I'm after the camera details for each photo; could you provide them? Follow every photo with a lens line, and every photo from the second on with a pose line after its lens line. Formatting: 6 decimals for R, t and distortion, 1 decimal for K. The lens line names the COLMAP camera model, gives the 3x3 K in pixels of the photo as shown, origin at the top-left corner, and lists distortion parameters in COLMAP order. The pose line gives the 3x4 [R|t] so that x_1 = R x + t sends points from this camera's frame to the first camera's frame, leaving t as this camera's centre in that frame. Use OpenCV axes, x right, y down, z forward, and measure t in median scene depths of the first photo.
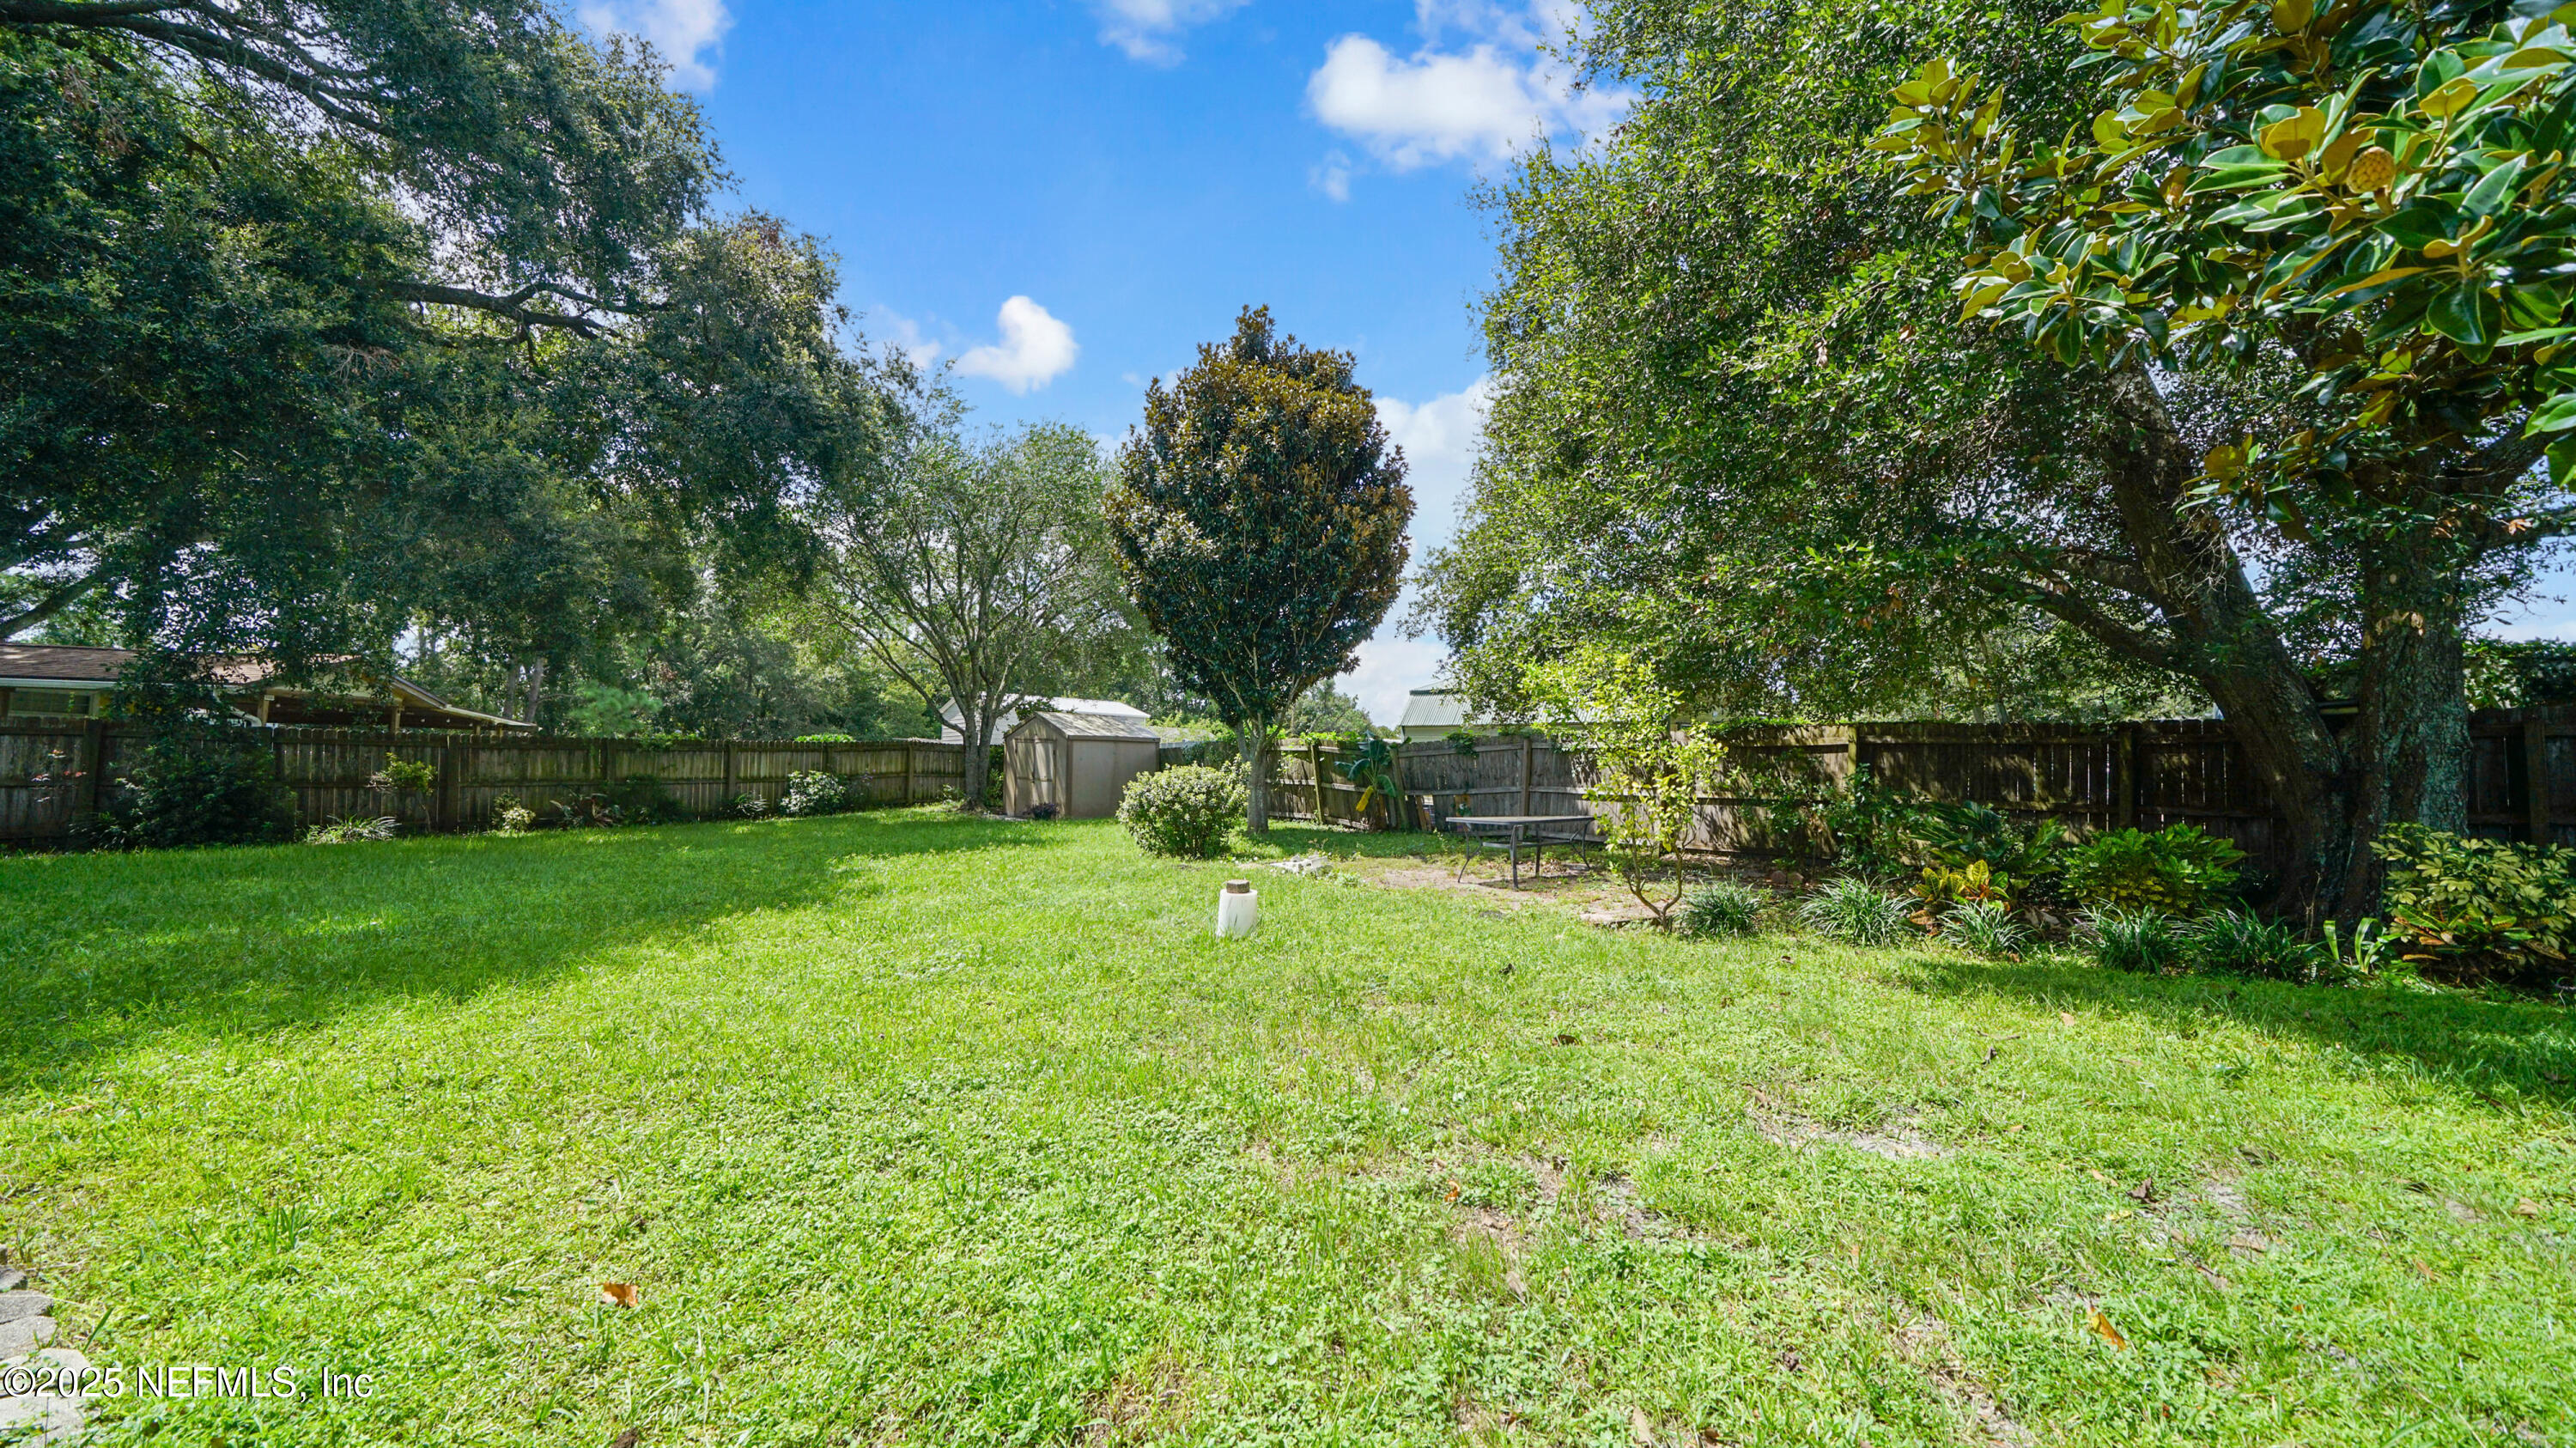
lens RADIAL K [[909.0, 0, 1288.4], [0, 909.0, 725.7], [0, 0, 1]] dist [0.001459, -0.000581]
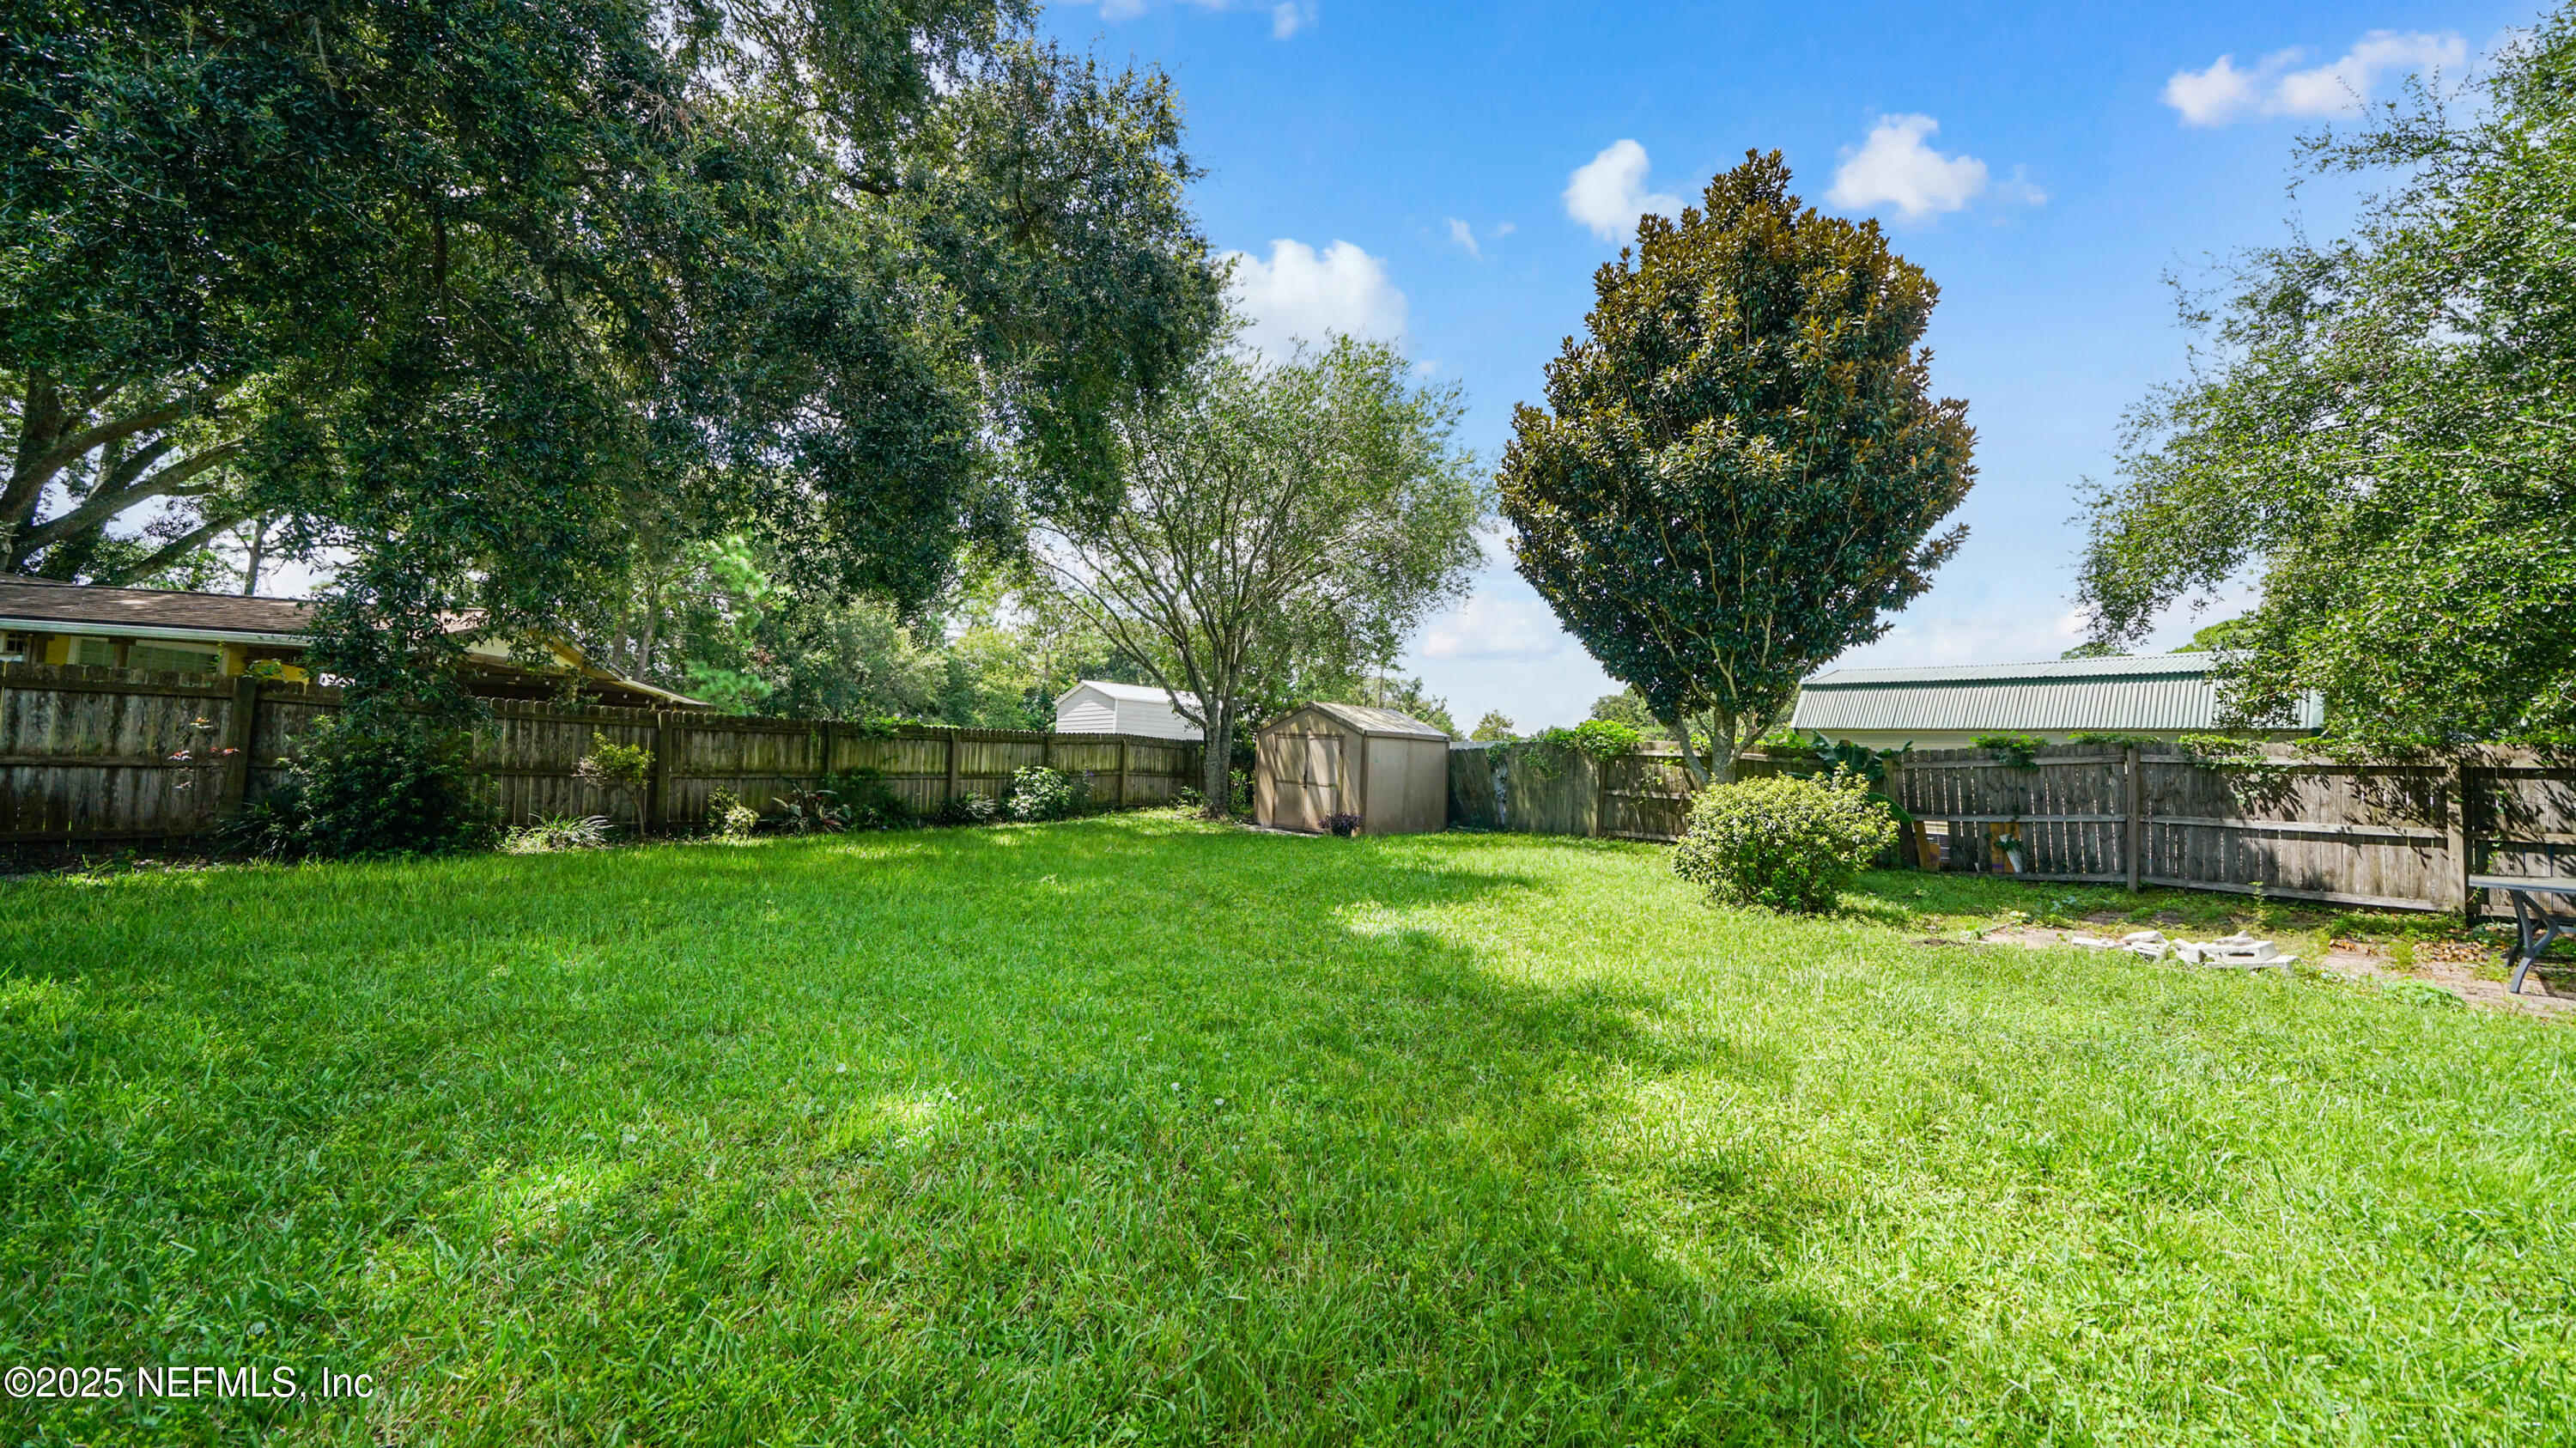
lens RADIAL K [[909.0, 0, 1279.8], [0, 909.0, 718.9], [0, 0, 1]] dist [0.001459, -0.000581]
pose [[0.999142, 0.022239, -0.034928, -0.353064], [-0.022587, 0.999699, -0.009579, 0.011599], [0.034705, 0.010360, 0.999344, 0.229939]]
